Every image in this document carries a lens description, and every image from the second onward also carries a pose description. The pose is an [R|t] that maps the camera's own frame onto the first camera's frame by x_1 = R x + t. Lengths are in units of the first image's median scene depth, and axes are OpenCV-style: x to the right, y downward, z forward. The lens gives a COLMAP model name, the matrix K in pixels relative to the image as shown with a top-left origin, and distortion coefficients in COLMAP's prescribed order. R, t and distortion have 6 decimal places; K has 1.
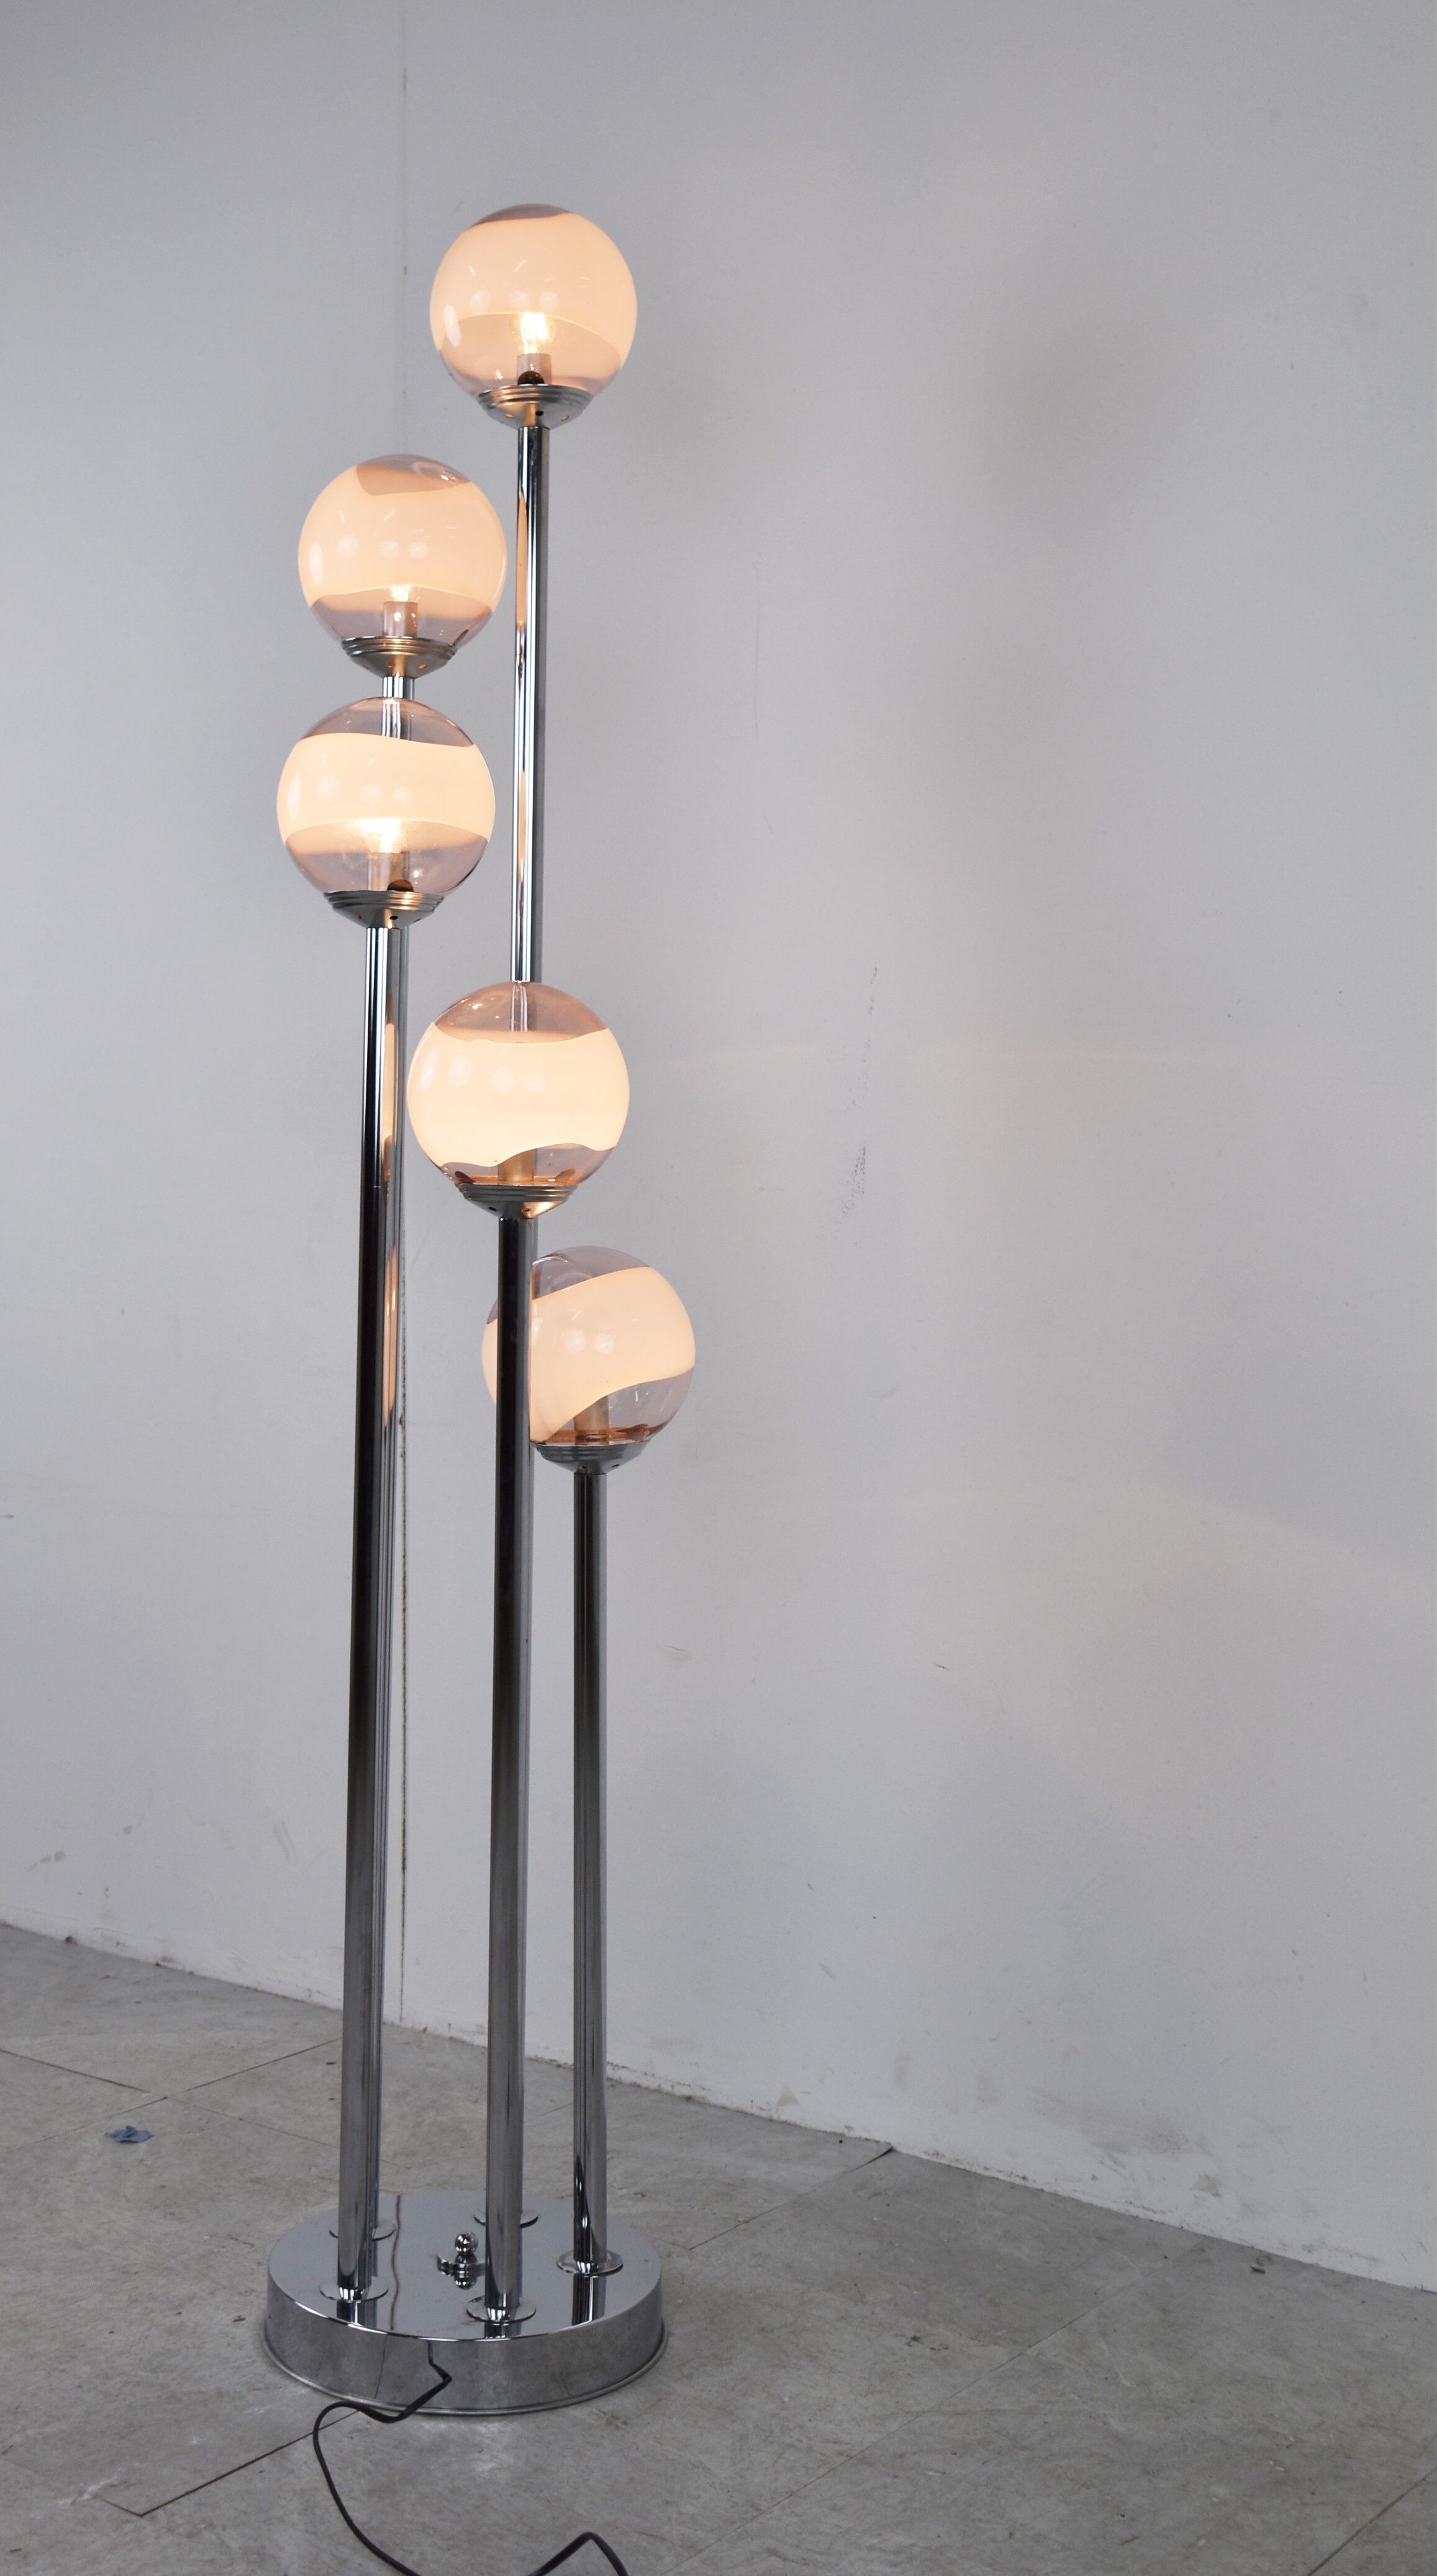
lens RADIAL K [[3046.2, 0, 512.9], [0, 3046.2, 1200.4], [0, 0, 1]] dist [-0.011604, 0.277226]
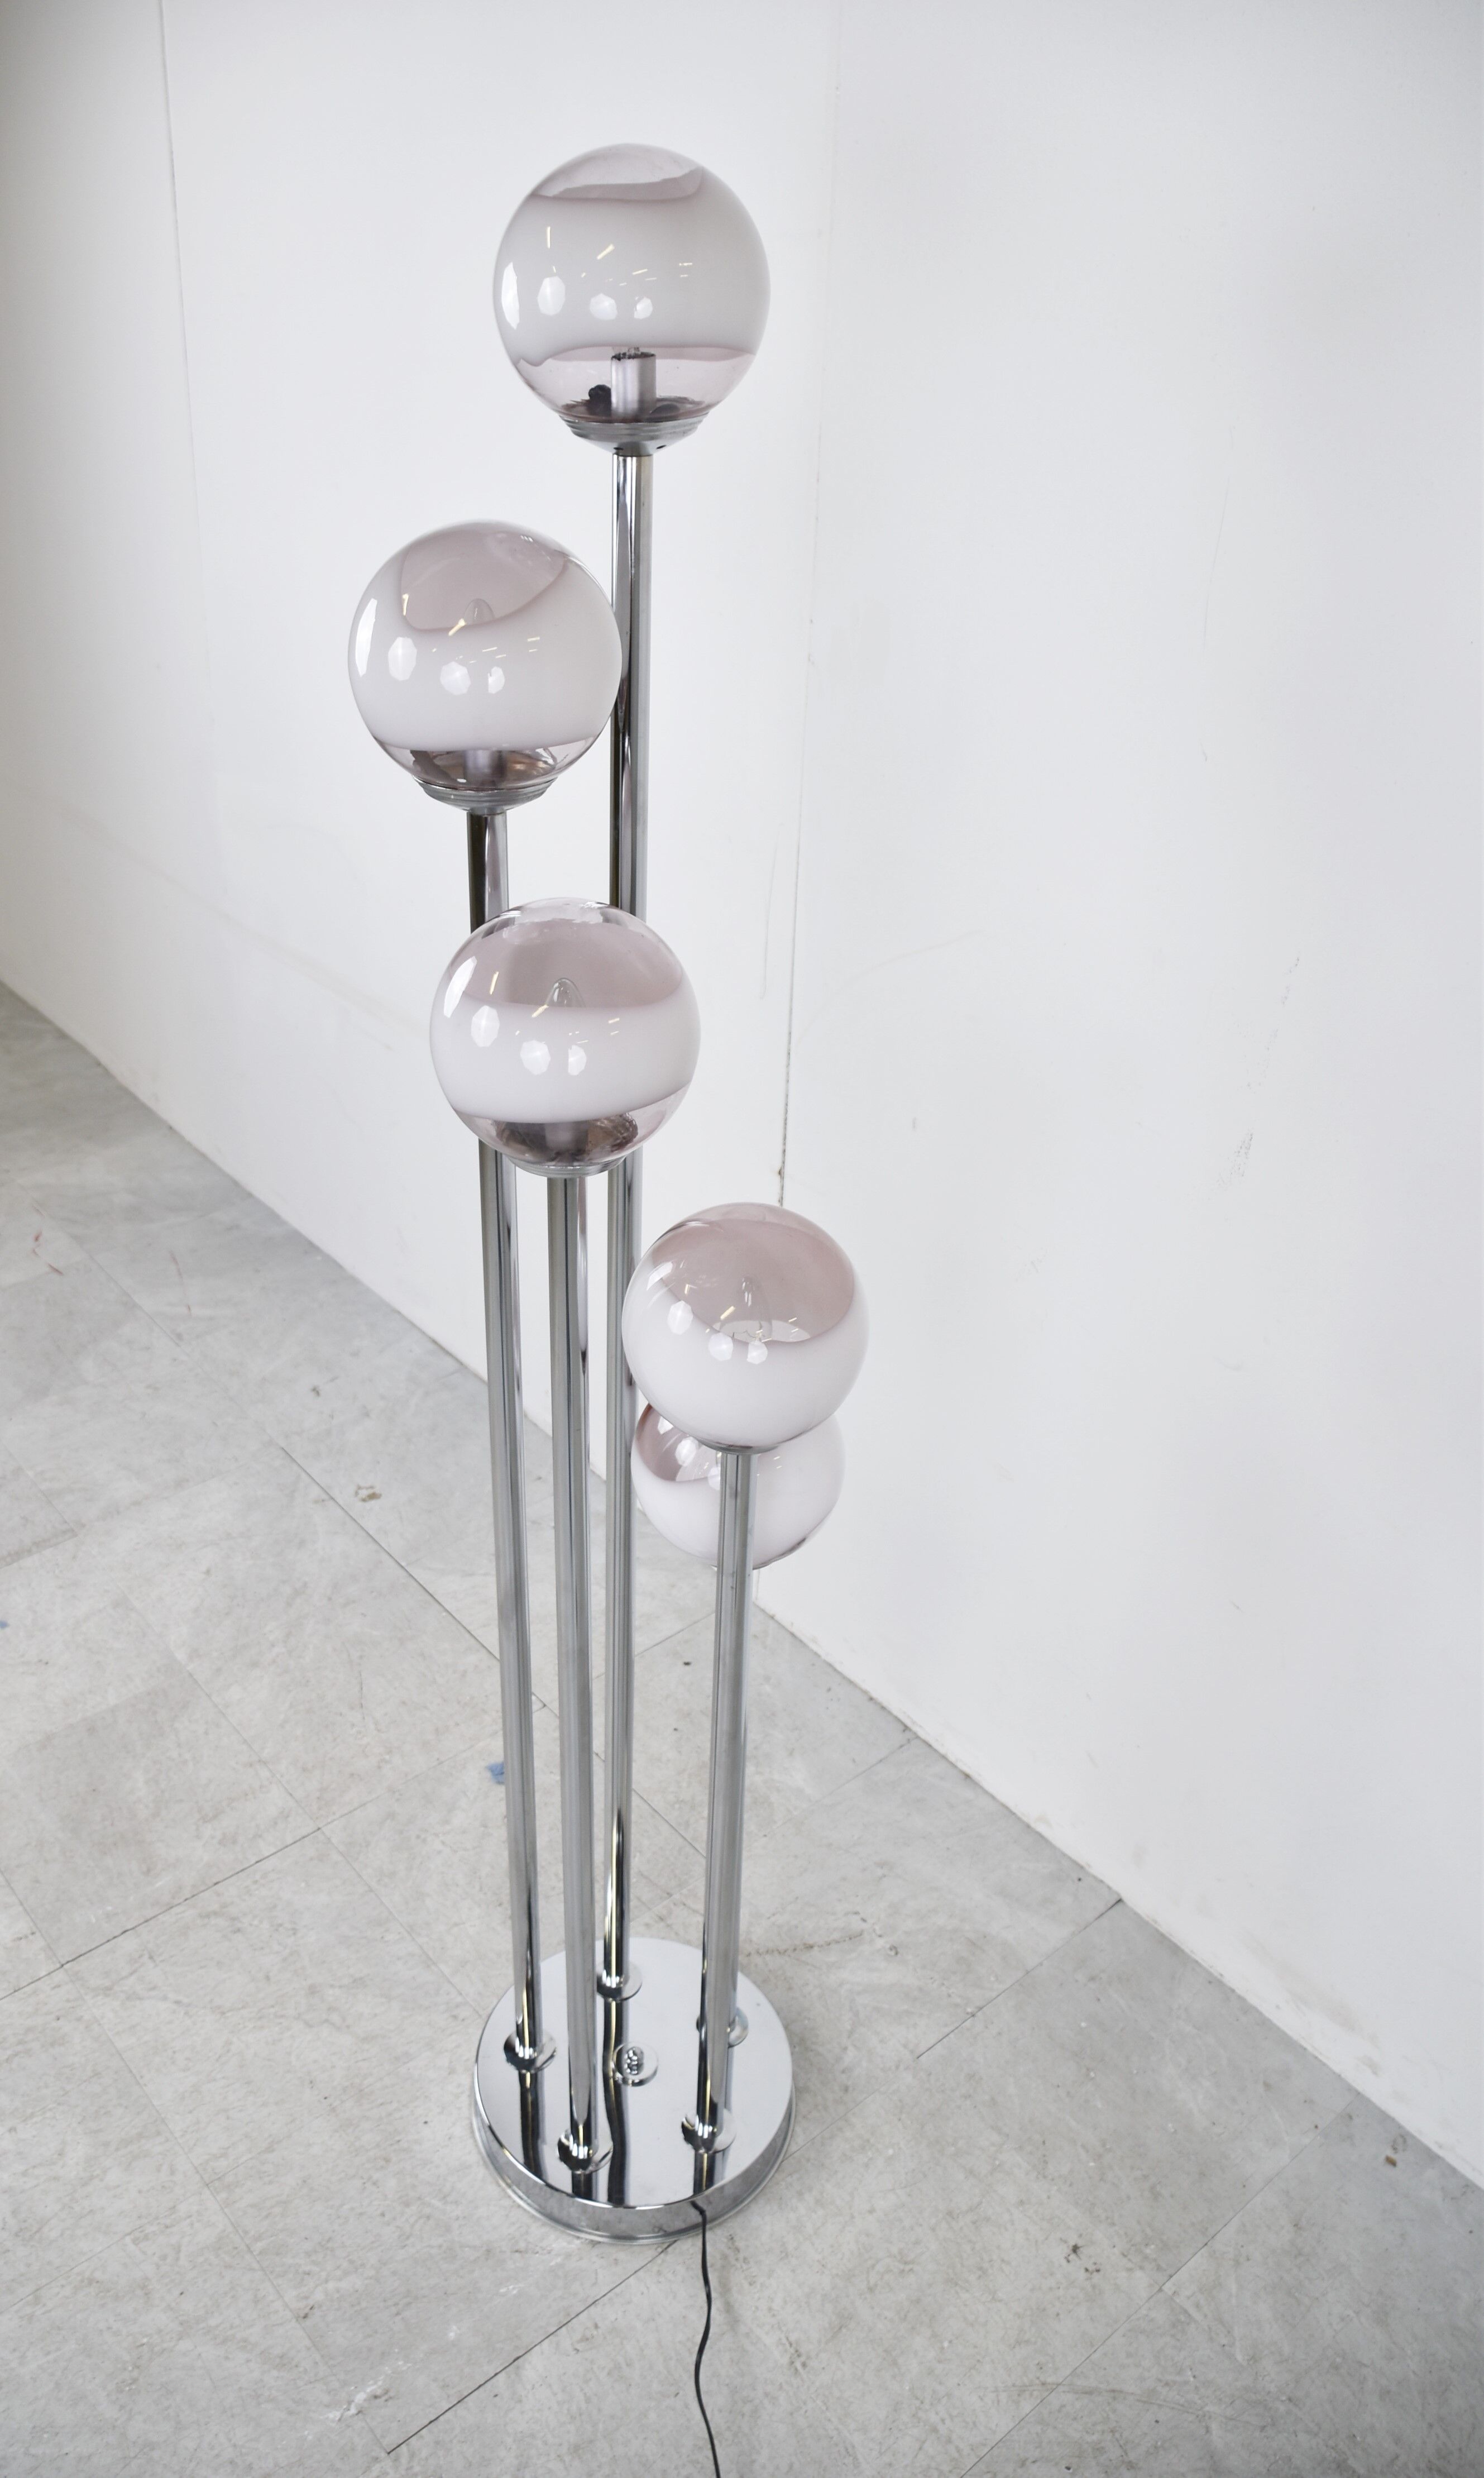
lens RADIAL K [[1956.1, 0, 646.1], [0, 1956.1, 1225.7], [0, 0, 1]] dist [-0.151922, 0.092757]
pose [[0.979218, 0.115269, -0.166870, 0.043803], [-0.015968, 0.864049, 0.503155, -0.335281], [0.202182, -0.490034, 0.847932, 0.543679]]
